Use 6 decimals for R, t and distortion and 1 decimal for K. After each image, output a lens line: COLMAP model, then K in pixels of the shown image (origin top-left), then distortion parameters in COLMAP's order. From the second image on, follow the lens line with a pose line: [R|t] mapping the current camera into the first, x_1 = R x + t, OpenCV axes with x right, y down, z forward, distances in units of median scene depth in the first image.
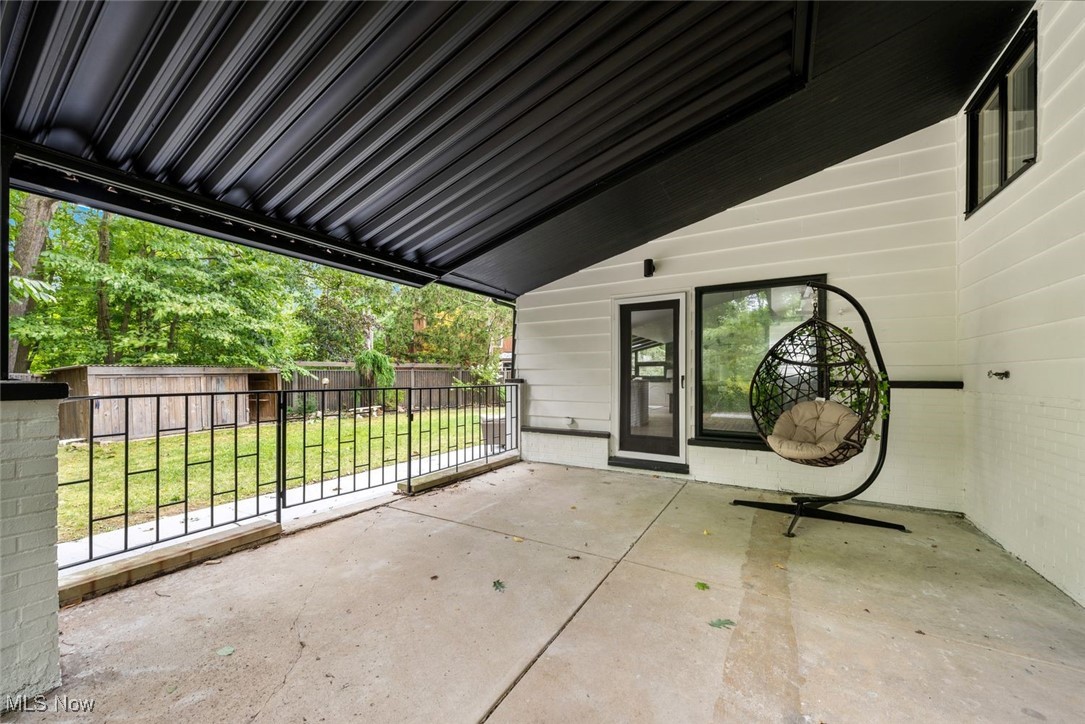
lens RADIAL K [[402.2, 0, 542.7], [0, 402.2, 372.5], [0, 0, 1]] dist [0.000041, -0.000005]
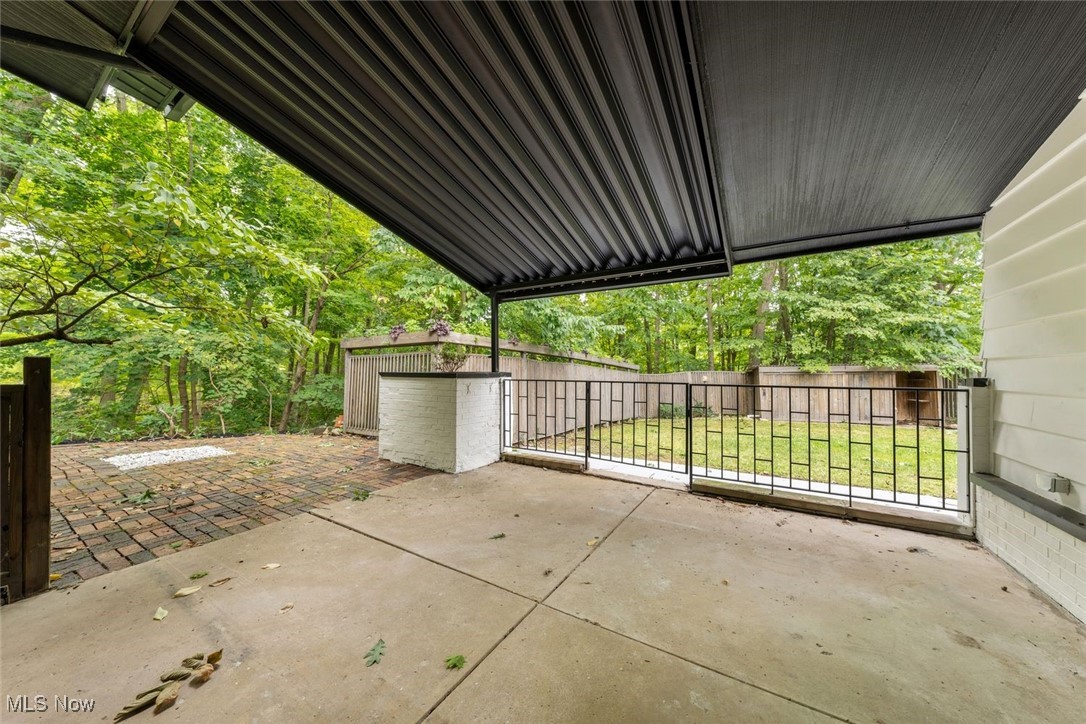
lens RADIAL K [[368.8, 0, 543.0], [0, 368.8, 362.0], [0, 0, 1]] dist [-0.001144, -0.000075]
pose [[-0.018780, -0.027643, -0.999441, 0.546355], [0.002801, 0.999612, -0.027701, 0.009170], [0.999820, -0.003319, -0.018695, 0.602135]]
